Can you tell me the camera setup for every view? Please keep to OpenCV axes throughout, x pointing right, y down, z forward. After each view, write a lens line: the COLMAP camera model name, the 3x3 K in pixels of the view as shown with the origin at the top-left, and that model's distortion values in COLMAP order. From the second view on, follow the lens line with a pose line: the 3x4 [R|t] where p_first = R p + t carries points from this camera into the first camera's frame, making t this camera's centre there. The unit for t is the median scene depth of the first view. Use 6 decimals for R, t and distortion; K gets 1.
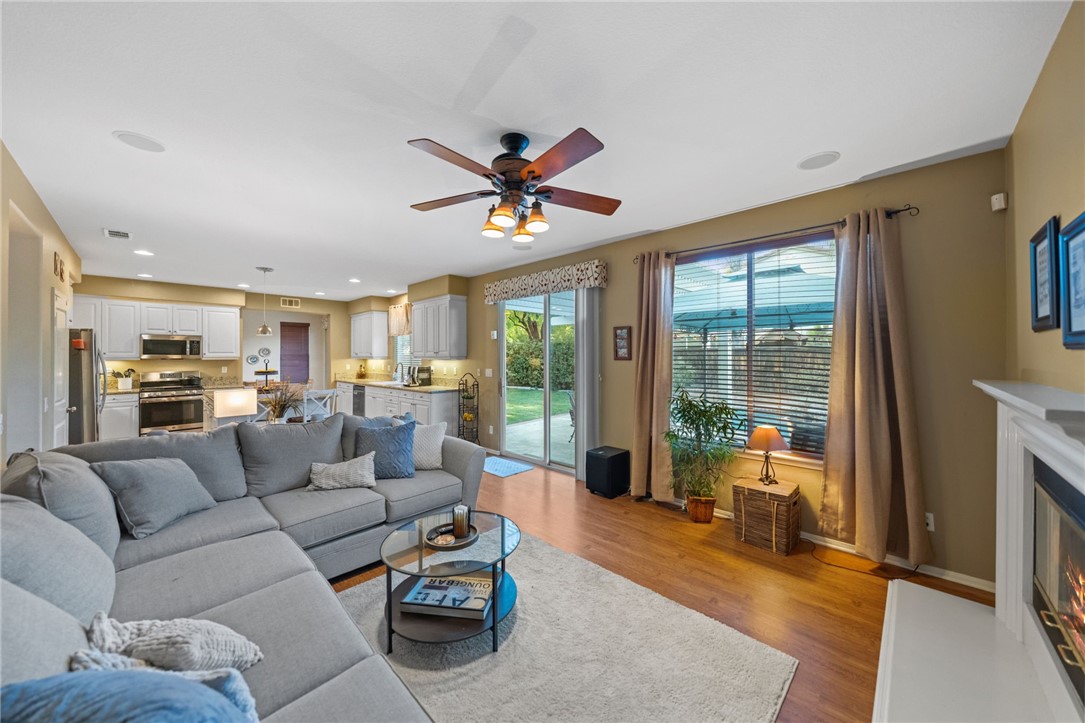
lens RADIAL K [[380.4, 0, 546.0], [0, 380.4, 357.6], [0, 0, 1]] dist [-0.001755, -0.000028]
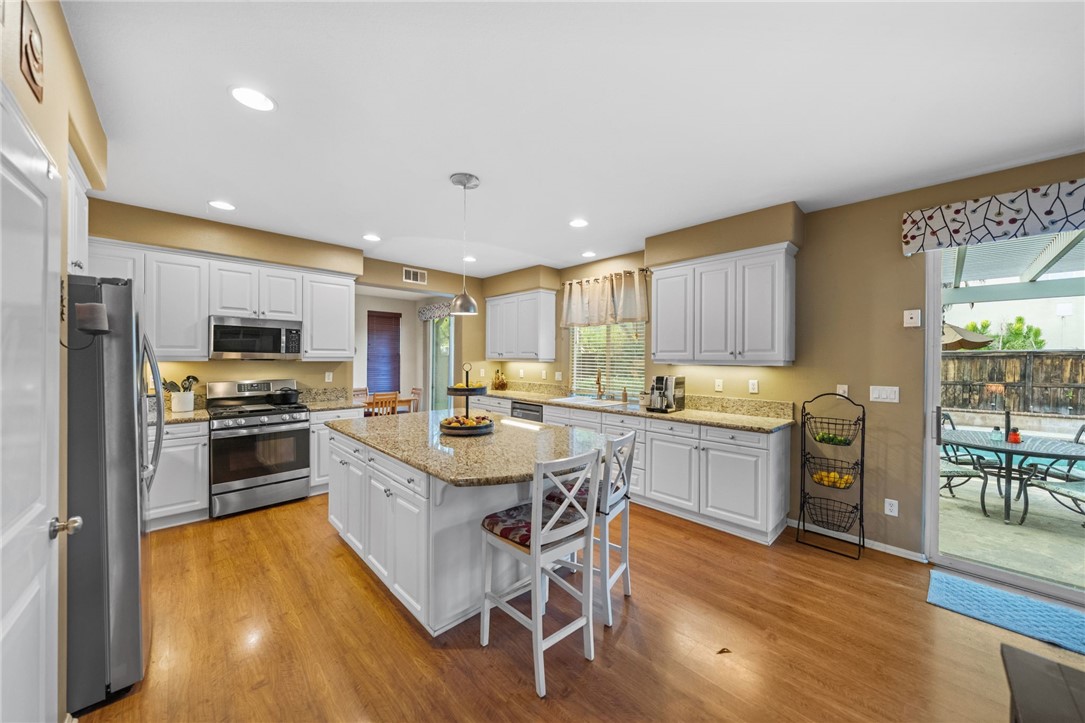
lens RADIAL K [[380.4, 0, 549.5], [0, 380.4, 363.0], [0, 0, 1]] dist [-0.001755, -0.000028]
pose [[0.999338, 0.010364, -0.034881, -0.505369], [-0.010015, 0.999898, 0.010185, -0.001847], [0.034983, -0.009829, 0.999340, 0.420417]]
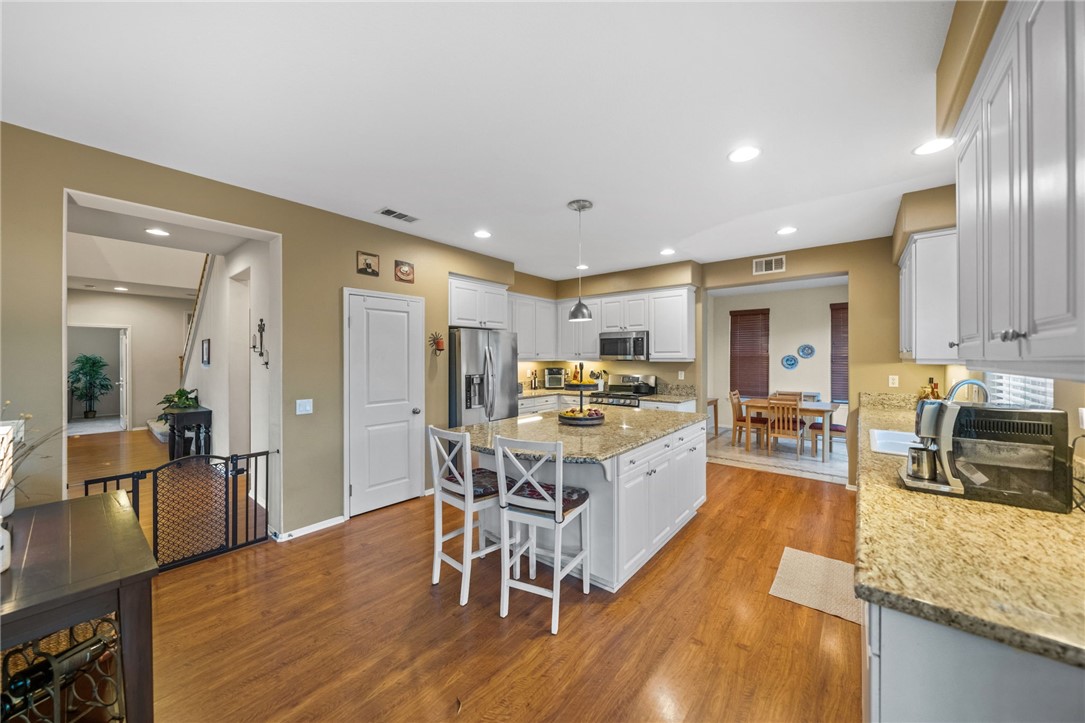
lens RADIAL K [[380.4, 0, 543.8], [0, 380.4, 358.6], [0, 0, 1]] dist [-0.001755, -0.000028]
pose [[0.077737, 0.004529, -0.996964, -0.139955], [-0.004374, 0.999982, 0.004201, -0.003238], [0.996964, 0.004034, 0.077755, 0.745495]]
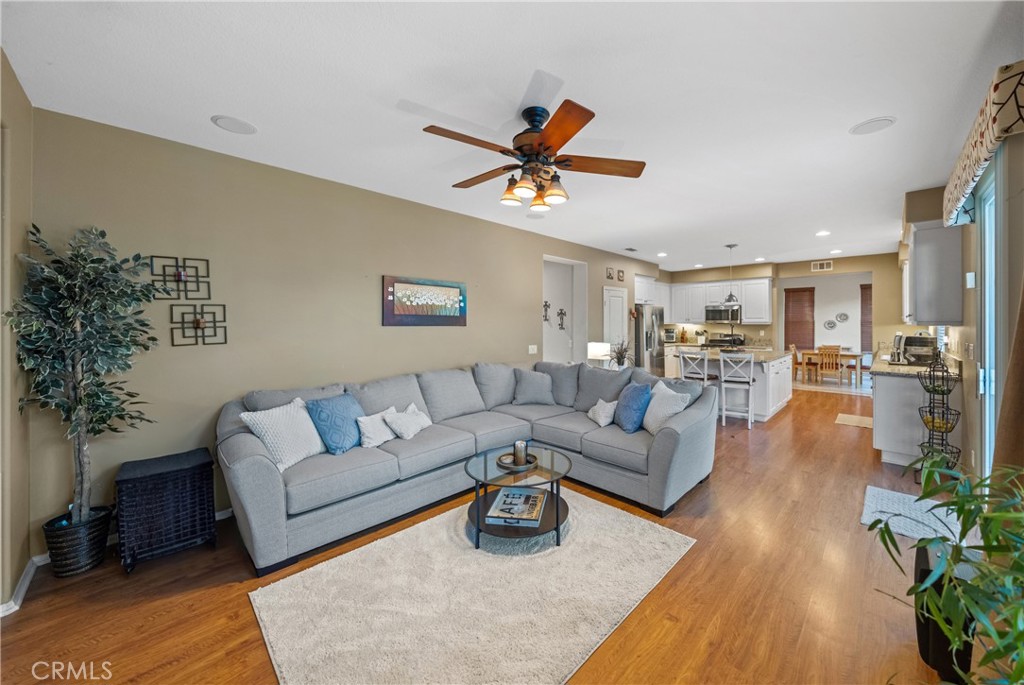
lens RADIAL K [[368.0, 0, 536.6], [0, 368.0, 322.5], [0, 0, 1]] dist [-0.013646, -0.000036]
pose [[0.001218, 0.001360, -0.999998, 0.312302], [-0.003558, 0.999993, 0.001356, 0.000306], [0.999993, 0.003556, 0.001223, 0.335579]]
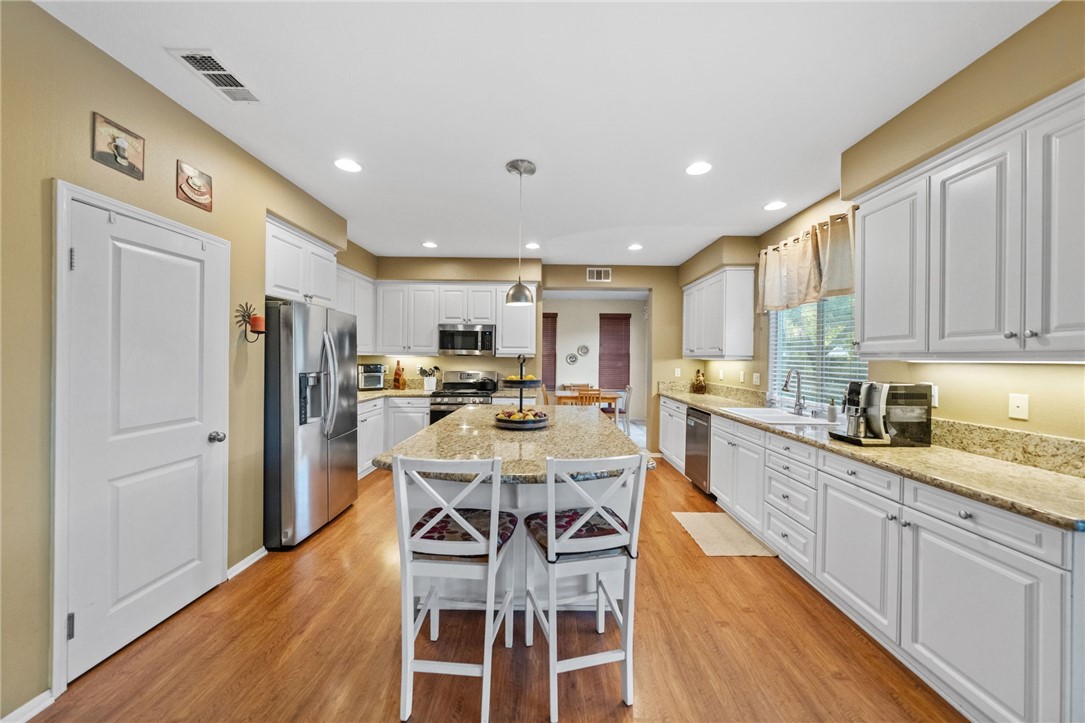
lens RADIAL K [[380.4, 0, 542.8], [0, 380.4, 360.1], [0, 0, 1]] dist [-0.001755, -0.000028]
pose [[0.686435, 0.015281, -0.727030, -0.304433], [-0.016426, 0.999850, 0.005507, 0.006413], [0.727005, 0.008162, 0.686583, 0.571495]]
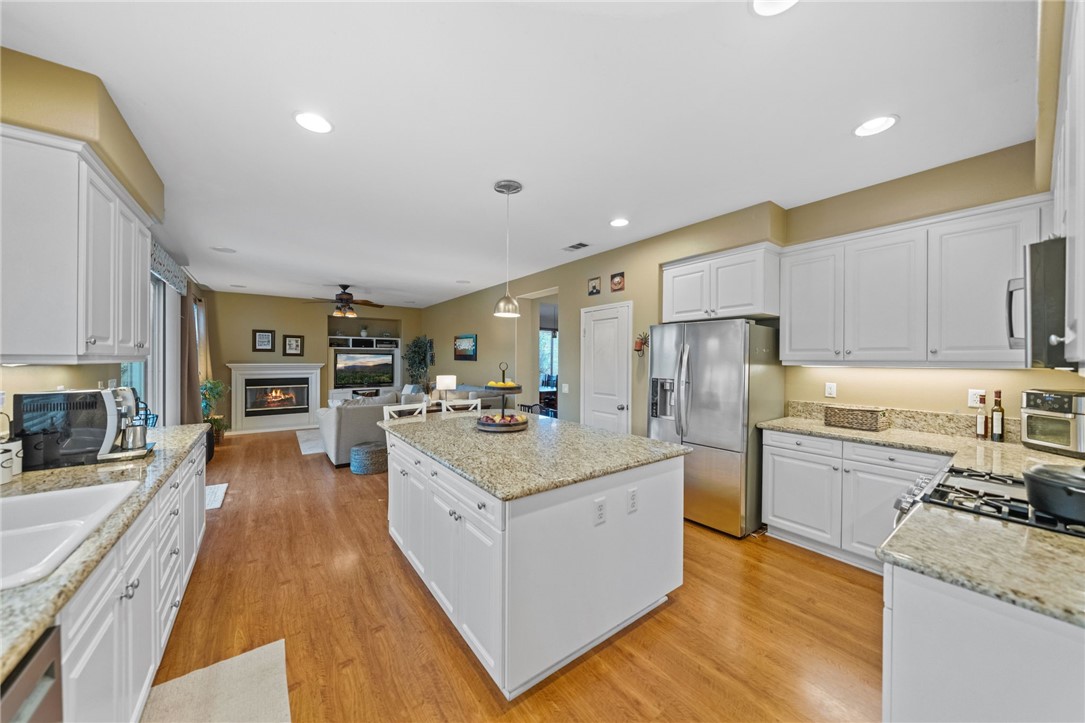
lens RADIAL K [[380.4, 0, 547.6], [0, 380.4, 351.0], [0, 0, 1]] dist [-0.001755, -0.000028]
pose [[-0.986480, -0.000365, 0.163882, -0.729852], [-0.003437, 0.999824, -0.018459, -0.001157], [-0.163846, -0.018772, -0.986307, 1.248162]]
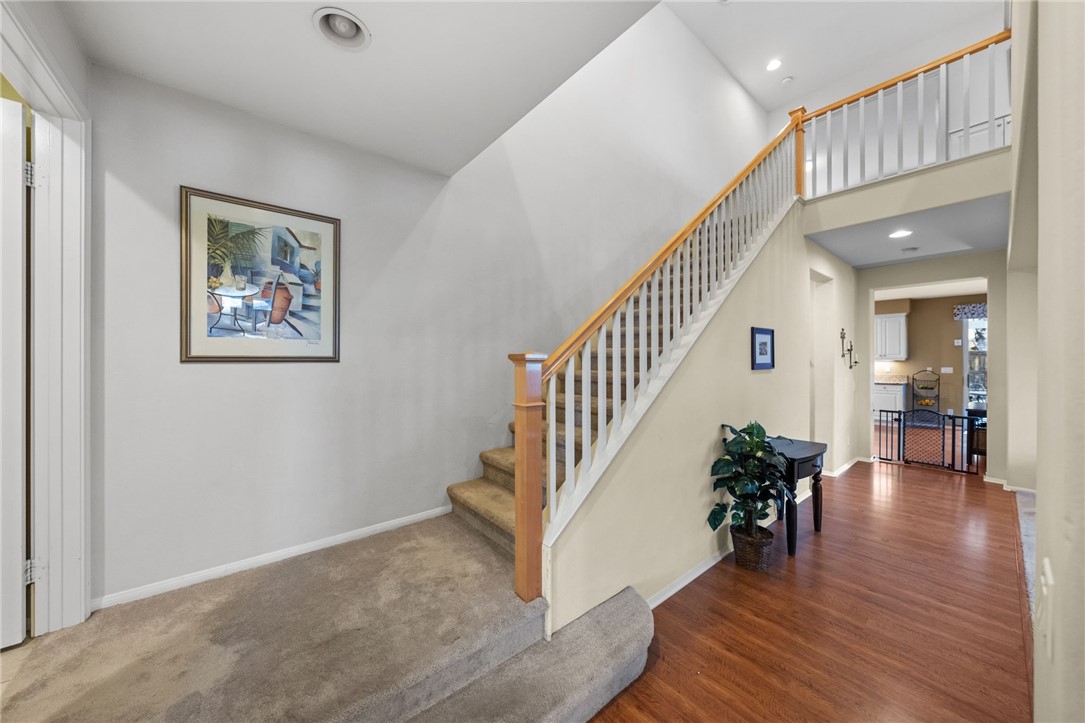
lens RADIAL K [[380.4, 0, 546.6], [0, 380.4, 362.1], [0, 0, 1]] dist [-0.001755, -0.000028]
pose [[0.992986, 0.008277, -0.117944, -1.239143], [-0.007717, 0.999957, 0.005201, 0.012609], [0.117982, -0.004255, 0.993007, -0.456075]]
